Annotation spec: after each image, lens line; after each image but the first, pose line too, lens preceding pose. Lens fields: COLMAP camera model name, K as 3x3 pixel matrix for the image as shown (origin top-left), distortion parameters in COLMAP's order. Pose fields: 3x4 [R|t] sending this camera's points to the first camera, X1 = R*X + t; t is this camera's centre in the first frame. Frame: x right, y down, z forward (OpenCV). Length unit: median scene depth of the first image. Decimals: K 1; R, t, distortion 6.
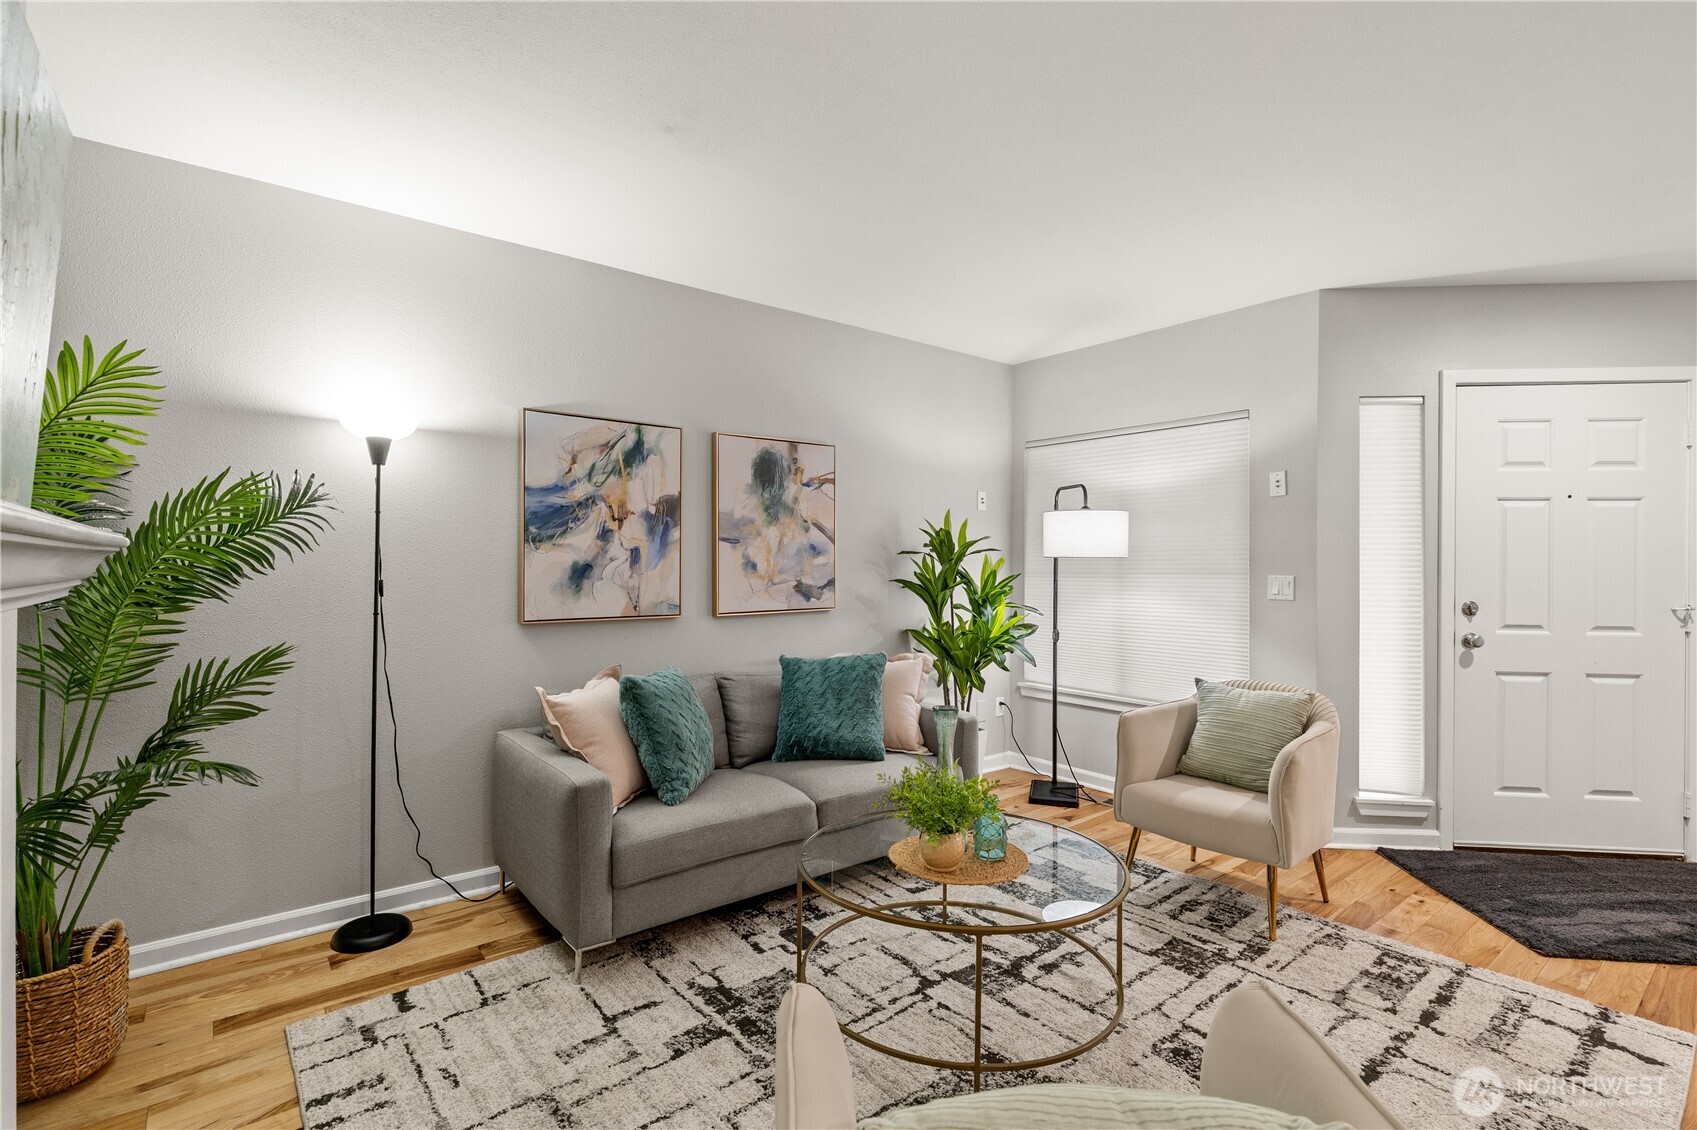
lens RADIAL K [[773.7, 0, 845.5], [0, 773.7, 569.3], [0, 0, 1]] dist [-0.001795, 0.000638]
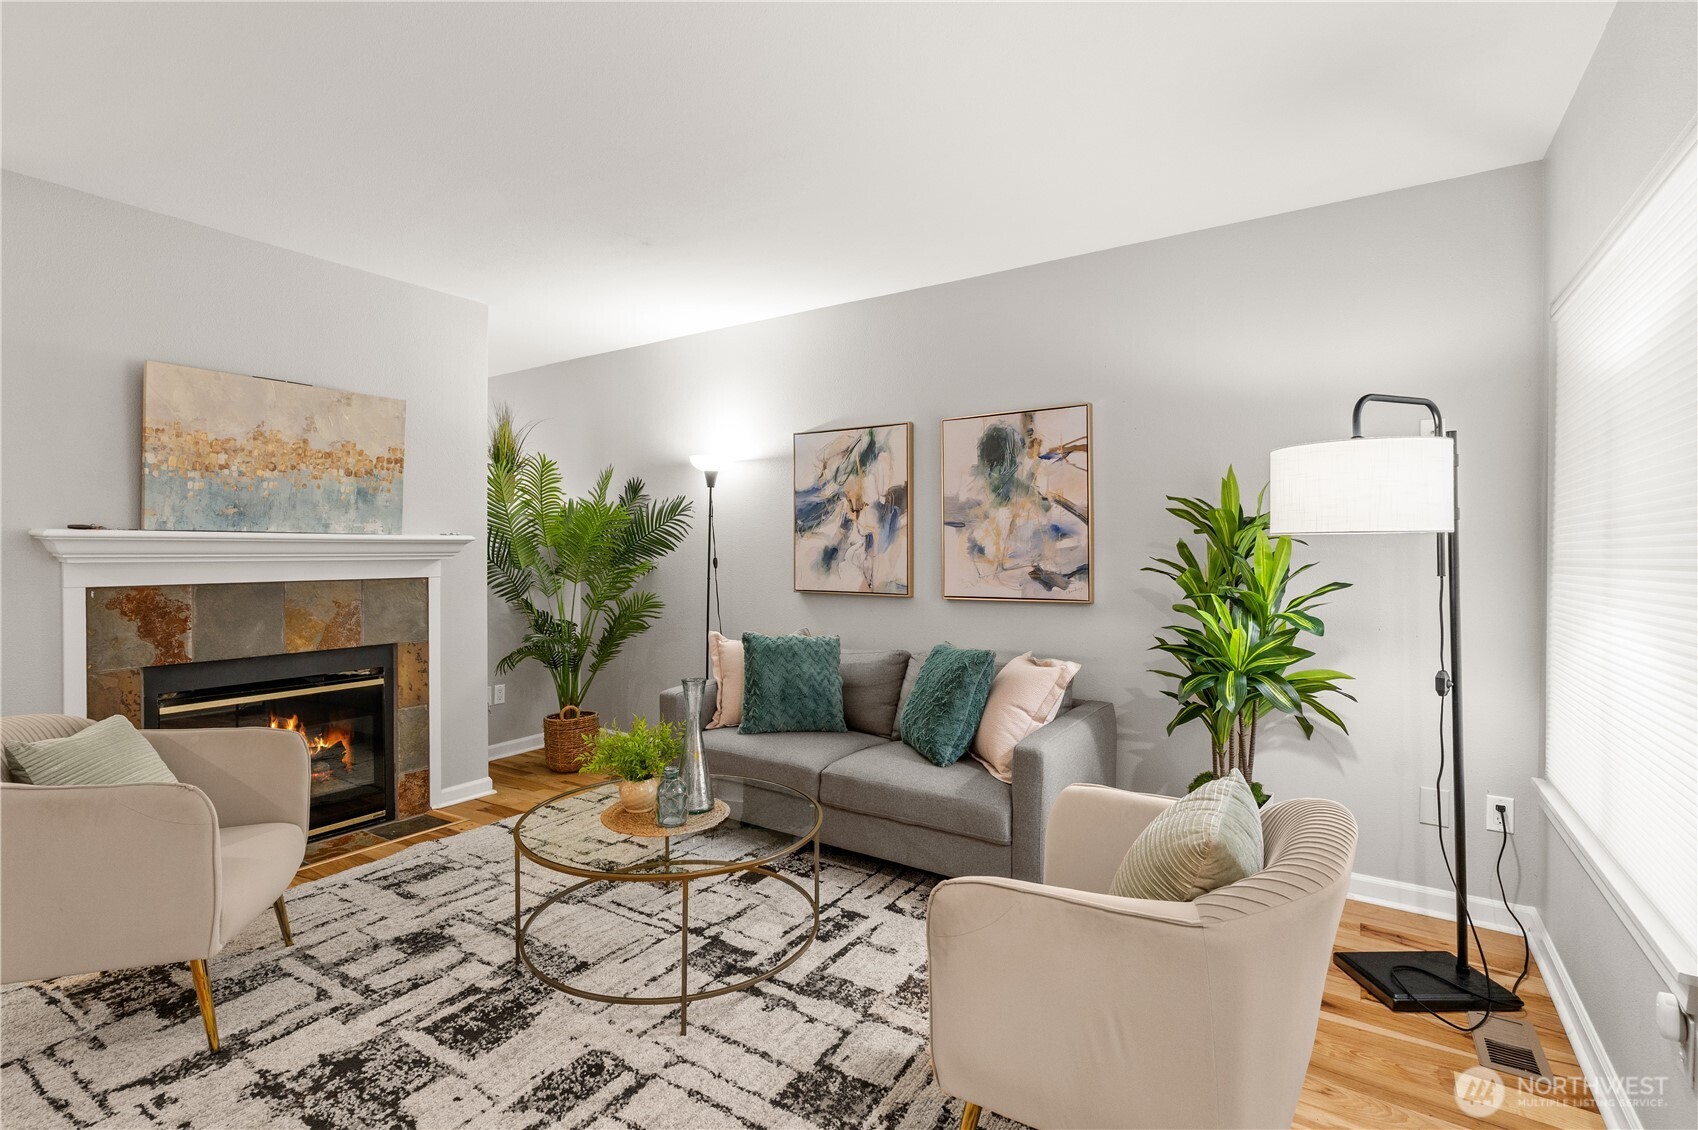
lens RADIAL K [[778.7, 0, 844.2], [0, 778.7, 566.9], [0, 0, 1]] dist [-0.009028, 0.000888]
pose [[0.318873, 0.017092, -0.947643, 0.818215], [-0.009880, 0.999843, 0.014708, 0.004859], [0.947746, 0.004673, 0.318992, 0.578567]]
